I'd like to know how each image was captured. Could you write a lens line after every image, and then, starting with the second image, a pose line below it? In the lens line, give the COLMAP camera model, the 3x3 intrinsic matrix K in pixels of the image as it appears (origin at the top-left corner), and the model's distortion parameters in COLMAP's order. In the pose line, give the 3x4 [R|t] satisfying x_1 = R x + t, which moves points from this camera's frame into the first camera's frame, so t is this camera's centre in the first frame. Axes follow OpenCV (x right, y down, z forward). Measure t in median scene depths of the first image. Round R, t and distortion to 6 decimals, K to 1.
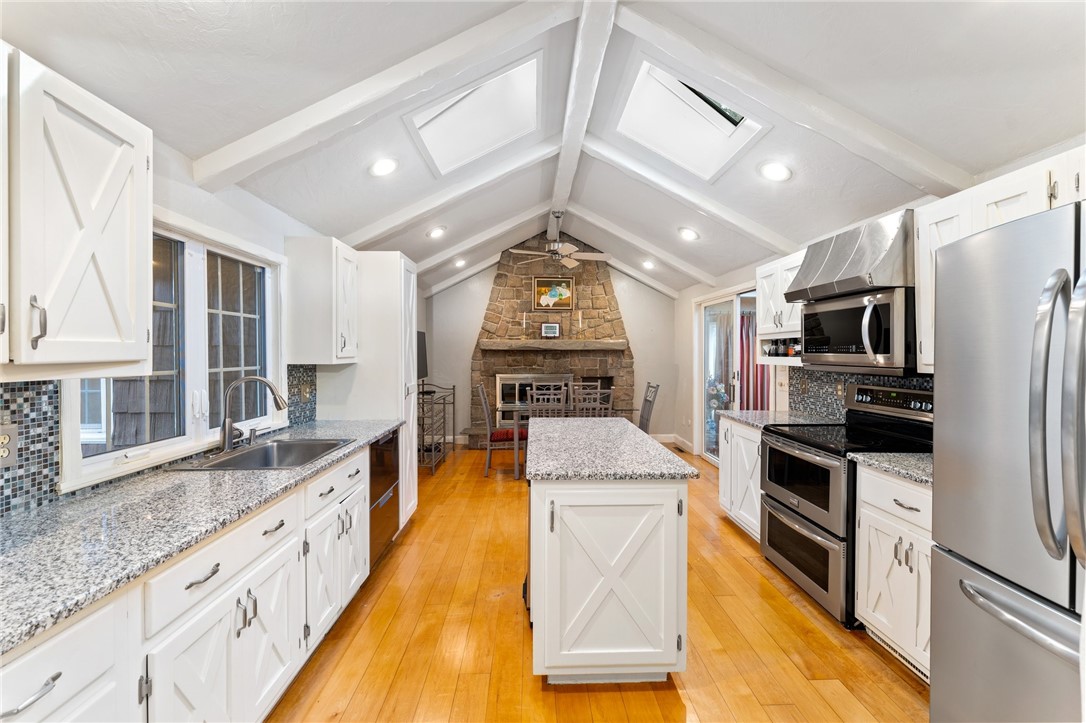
lens RADIAL K [[433.0, 0, 546.8], [0, 433.0, 360.0], [0, 0, 1]] dist [0.002749, 0.000179]
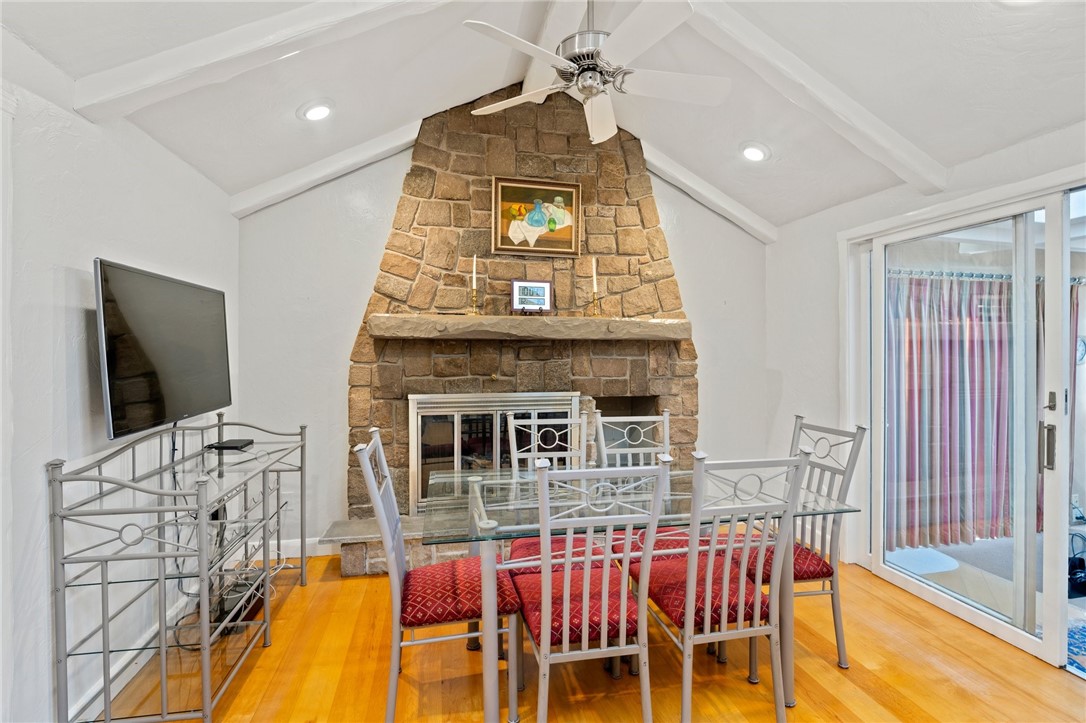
lens RADIAL K [[504.1, 0, 540.9], [0, 504.1, 351.6], [0, 0, 1]] dist [-0.007014, -0.000219]
pose [[0.984395, 0.000683, 0.175973, -0.074910], [0.002521, 0.999835, -0.017983, -0.001084], [-0.175957, 0.018146, 0.984231, 0.473588]]
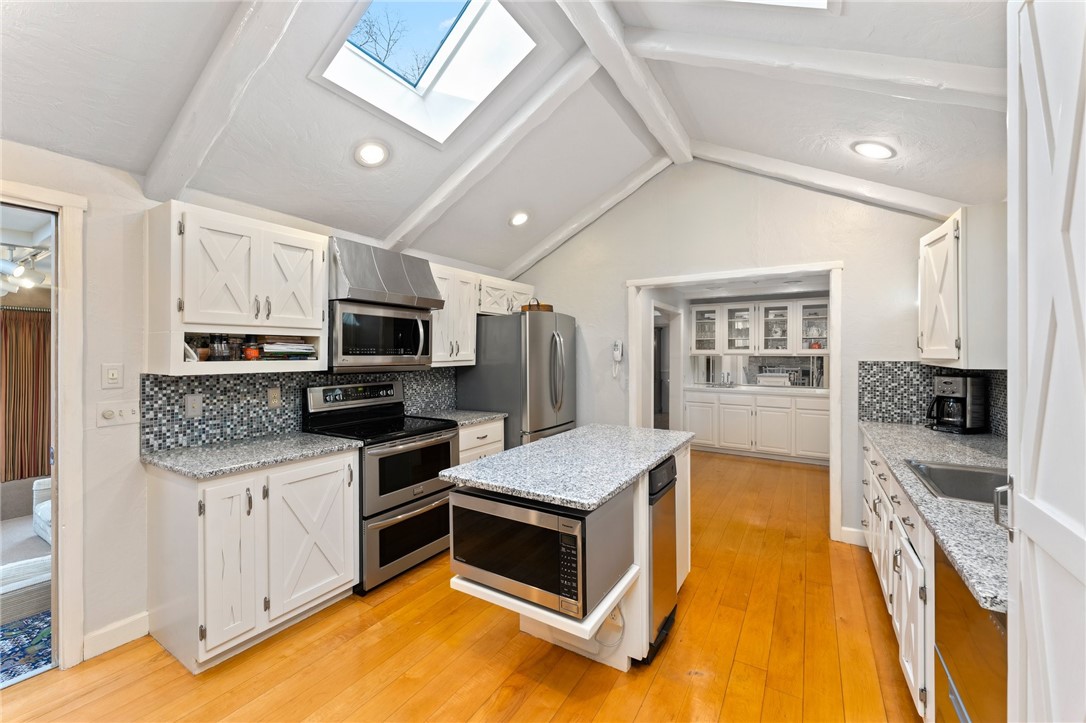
lens RADIAL K [[433.0, 0, 544.2], [0, 433.0, 355.0], [0, 0, 1]] dist [0.002749, 0.000179]
pose [[-0.834282, -0.005036, 0.551315, -0.311802], [0.005498, 0.999833, 0.017453, -0.036045], [-0.551311, 0.017592, -0.834114, 1.794057]]
